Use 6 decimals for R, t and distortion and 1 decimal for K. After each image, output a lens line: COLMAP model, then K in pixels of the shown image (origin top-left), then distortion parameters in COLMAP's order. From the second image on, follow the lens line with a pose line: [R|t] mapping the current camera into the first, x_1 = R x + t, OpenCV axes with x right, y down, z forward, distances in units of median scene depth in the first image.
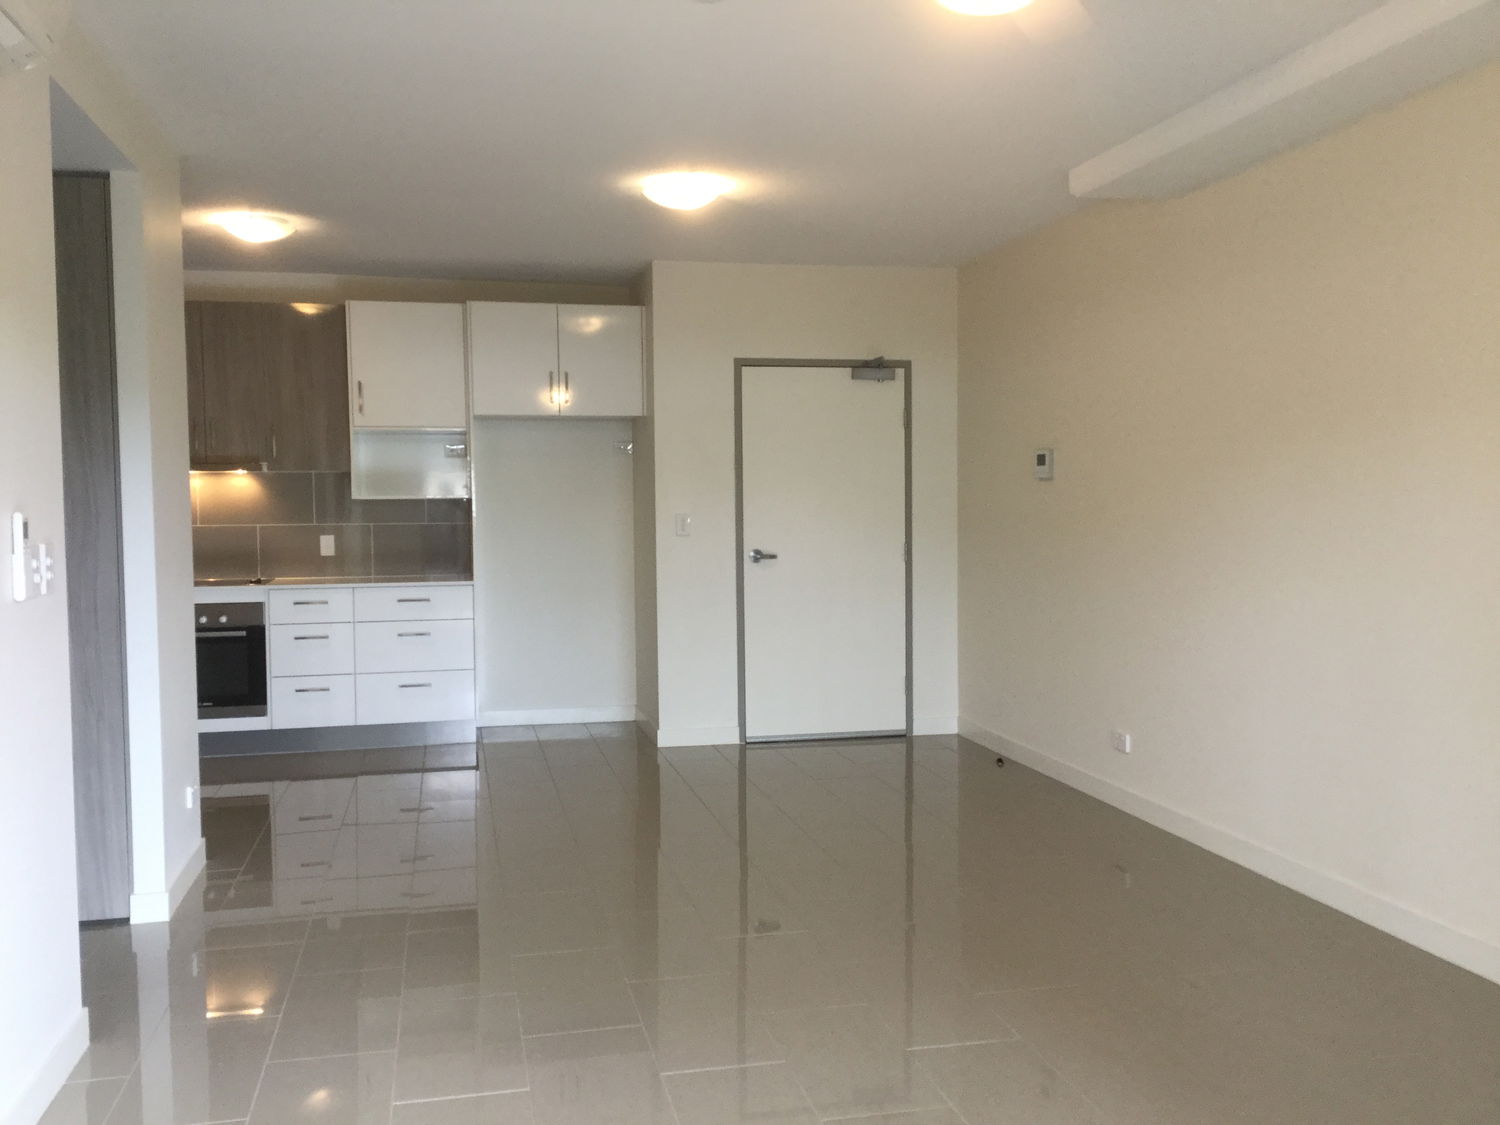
lens RADIAL K [[1345.5, 0, 758.5], [0, 1345.5, 558.4], [0, 0, 1]] dist [0.084988, -0.080928]
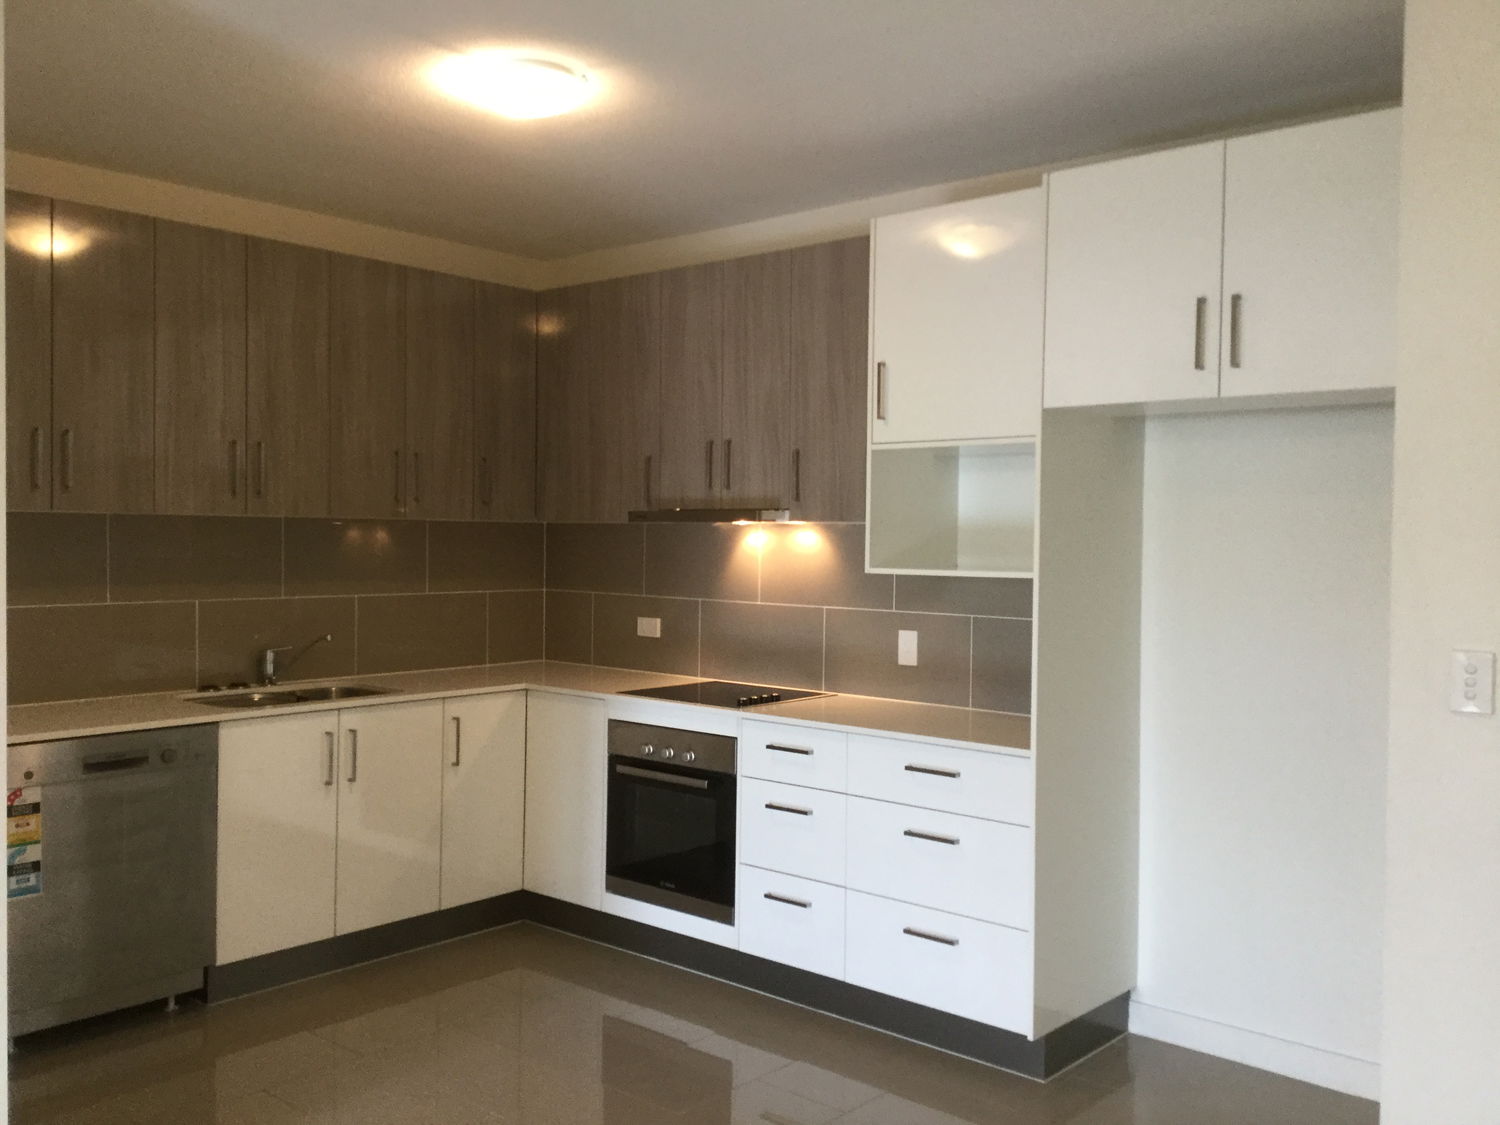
lens RADIAL K [[1345.5, 0, 748.4], [0, 1345.5, 564.9], [0, 0, 1]] dist [0.084988, -0.080928]
pose [[0.579959, 0.034619, -0.813910, 0.123360], [-0.056427, 0.998404, 0.002259, -0.045249], [0.812689, 0.044616, 0.580986, 0.633494]]
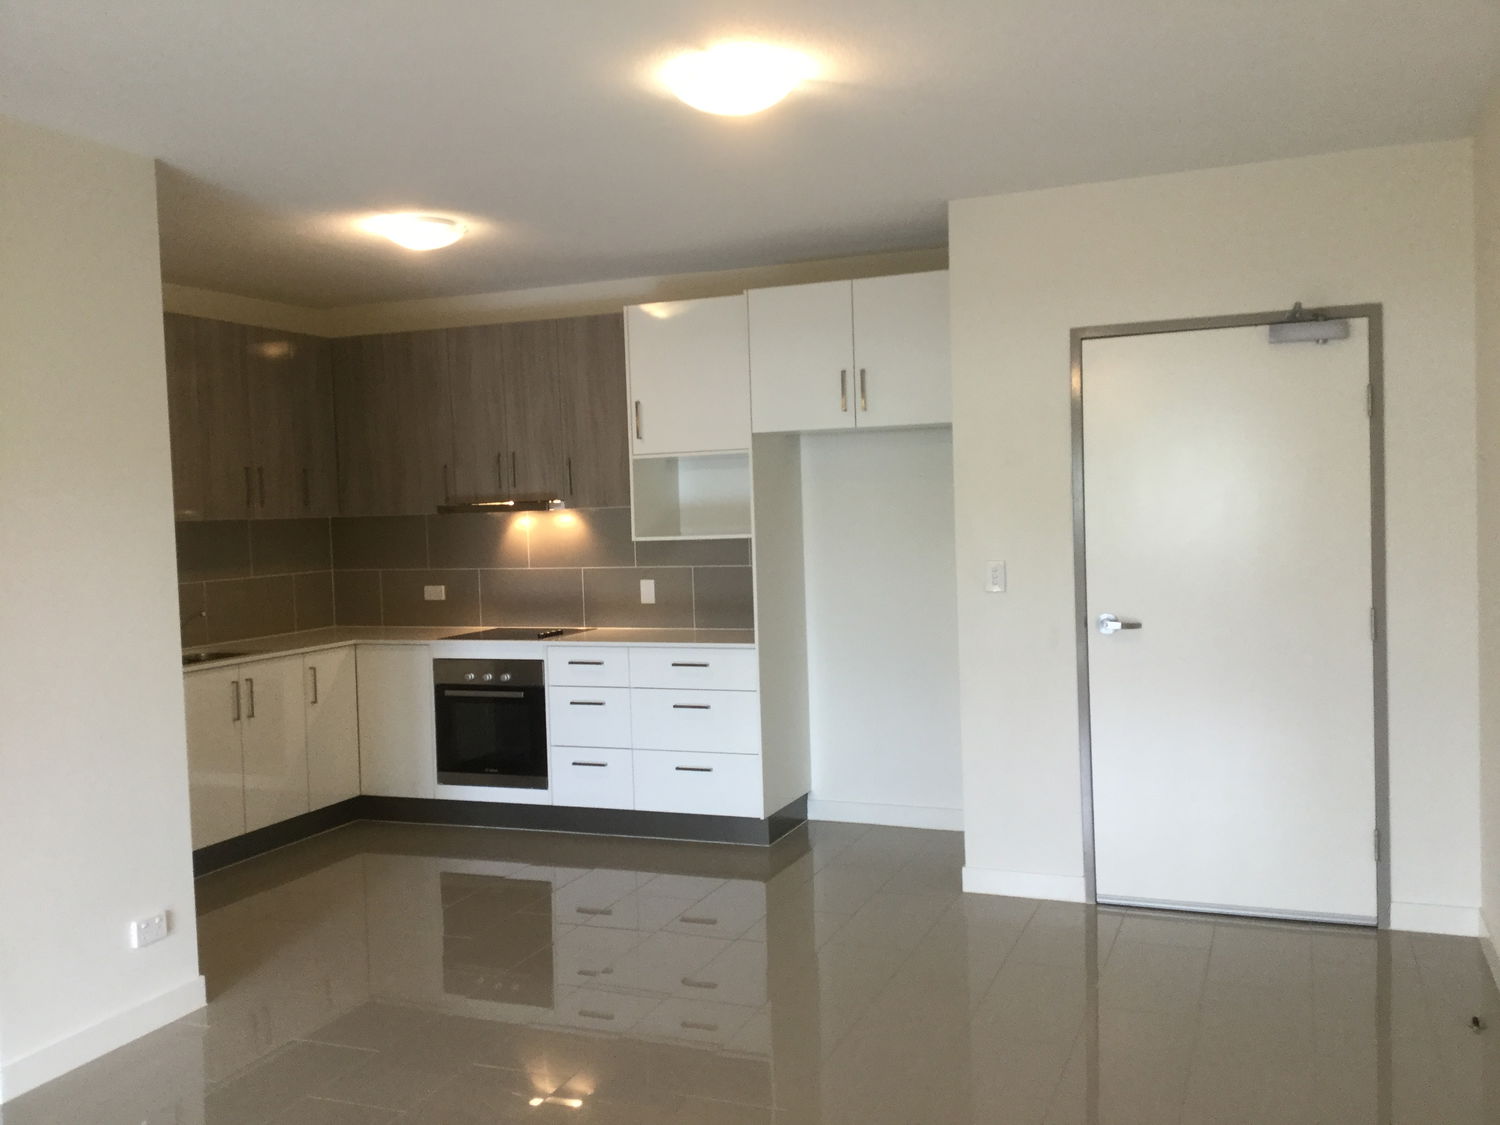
lens RADIAL K [[1345.5, 0, 743.5], [0, 1345.5, 560.9], [0, 0, 1]] dist [0.084988, -0.080928]
pose [[0.815685, 0.006631, -0.578458, 0.239493], [-0.002865, 0.999968, 0.007422, -0.037524], [0.578489, -0.004396, 0.815679, 0.353858]]
